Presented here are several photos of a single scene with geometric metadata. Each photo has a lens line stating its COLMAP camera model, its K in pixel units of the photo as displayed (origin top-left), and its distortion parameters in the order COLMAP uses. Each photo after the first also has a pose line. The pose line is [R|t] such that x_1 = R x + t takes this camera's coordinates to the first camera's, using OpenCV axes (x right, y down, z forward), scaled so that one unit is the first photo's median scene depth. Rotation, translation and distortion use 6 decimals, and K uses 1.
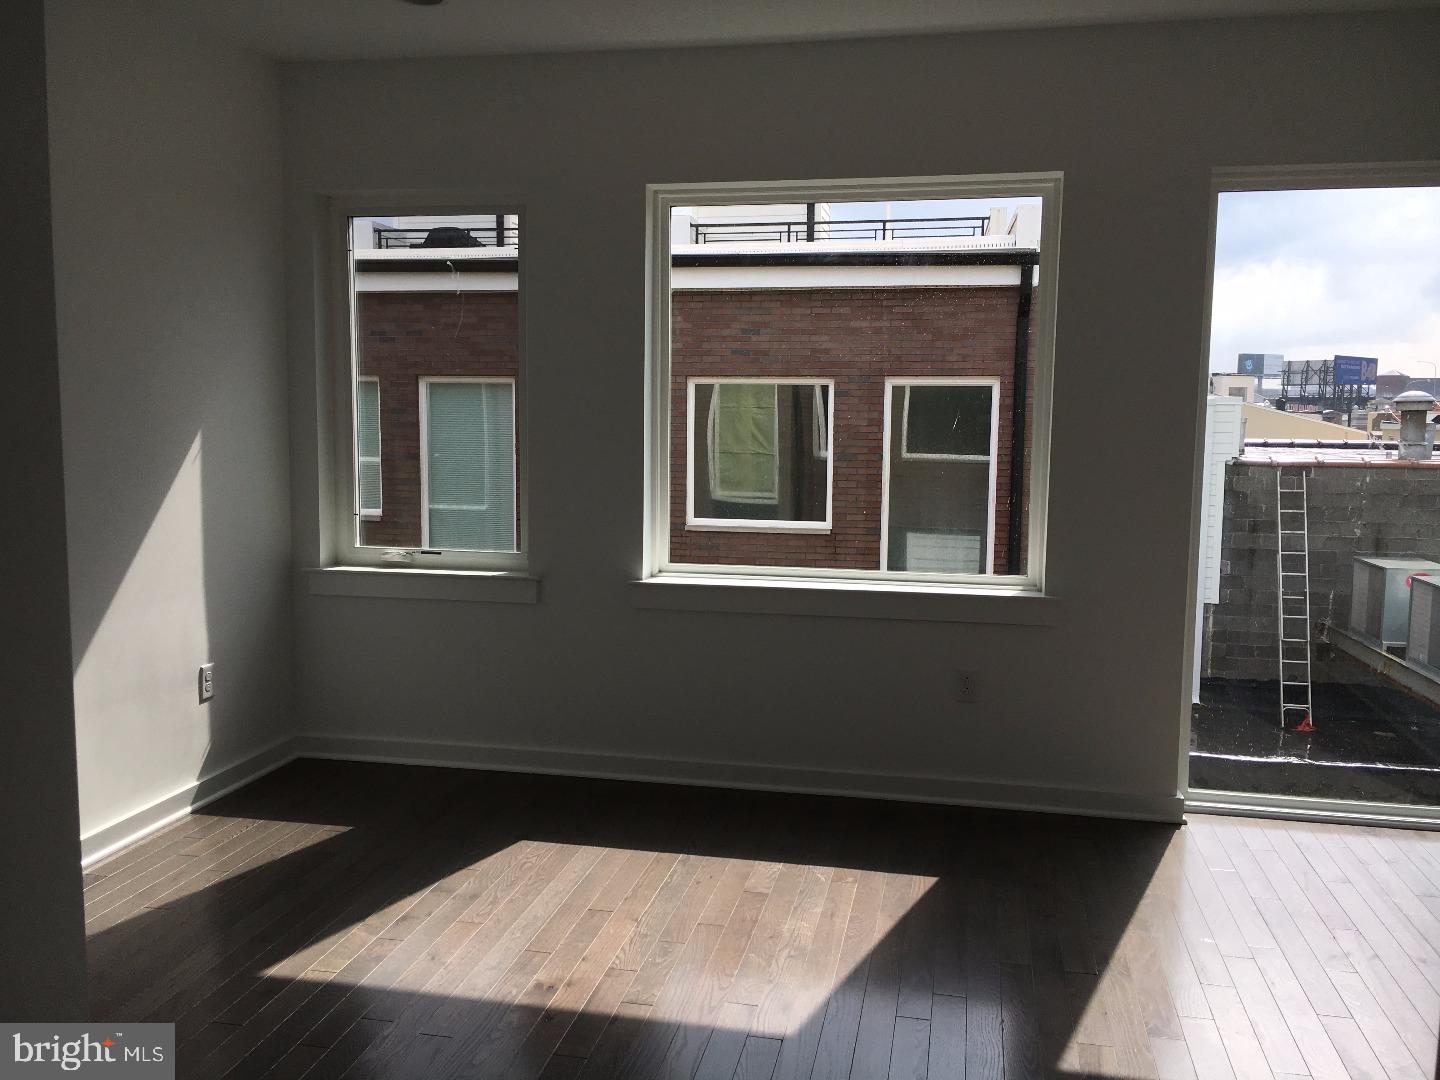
lens RADIAL K [[1237.3, 0, 720.0], [0, 1237.3, 540.0], [0, 0, 1]] dist [0.082678, -0.121568]
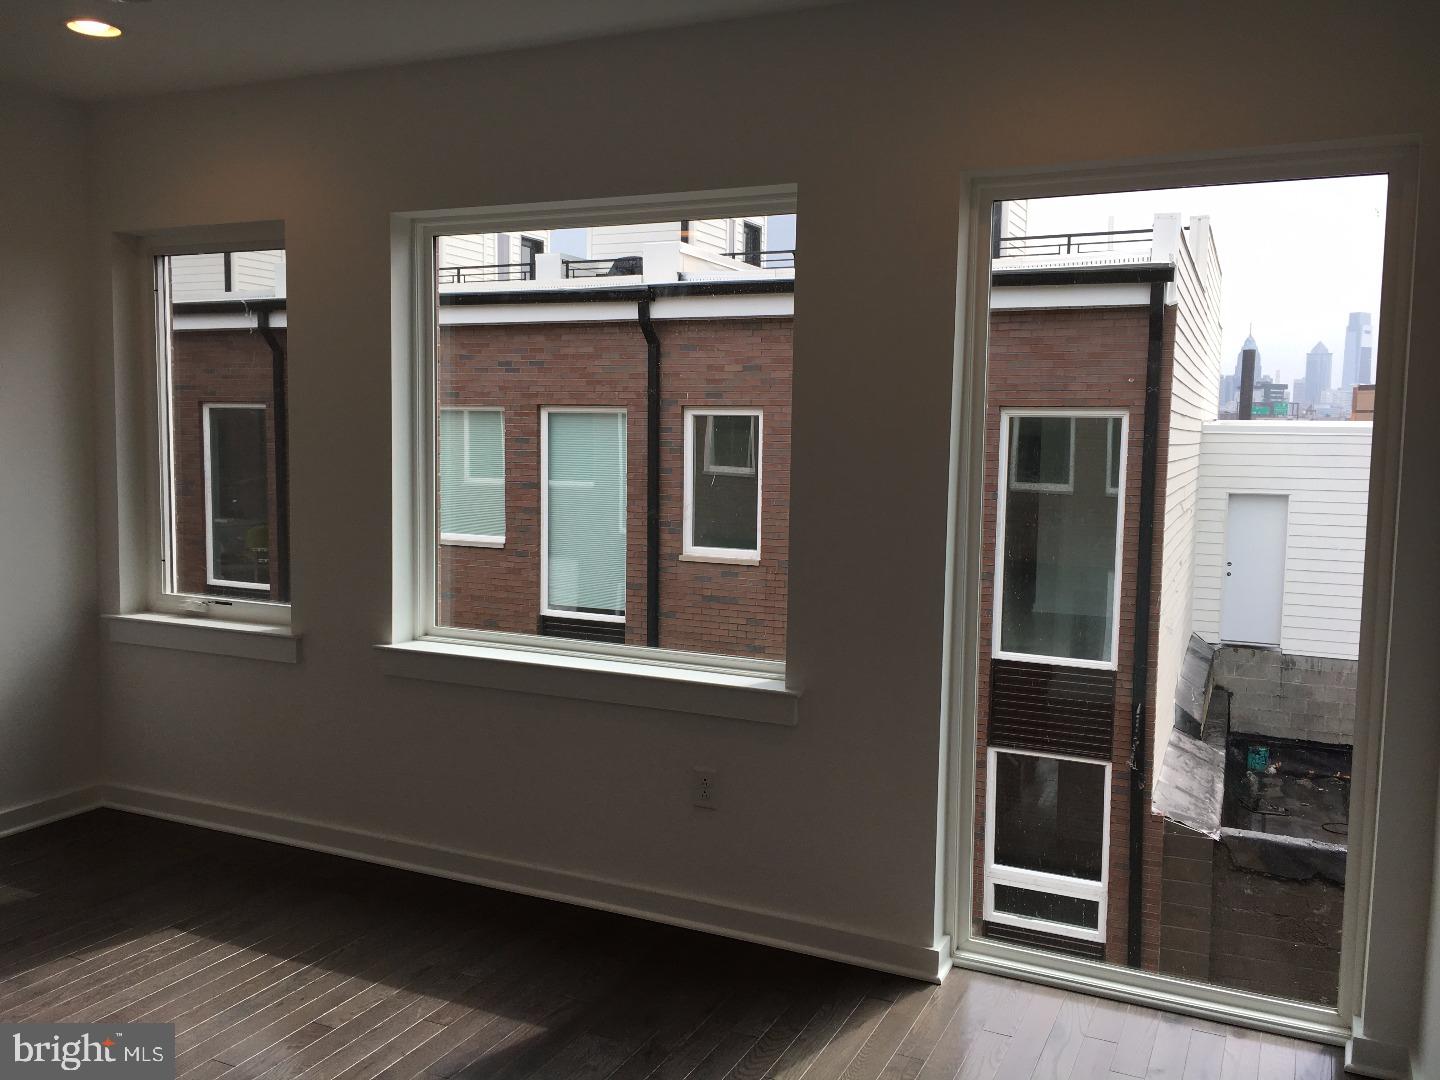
lens RADIAL K [[1237.3, 0, 720.0], [0, 1237.3, 540.0], [0, 0, 1]] dist [0.082678, -0.121568]
pose [[0.969858, 0.027856, -0.242075, 0.159679], [-0.031921, 0.999407, -0.012885, -0.016407], [0.241572, 0.020224, 0.970172, 0.069404]]
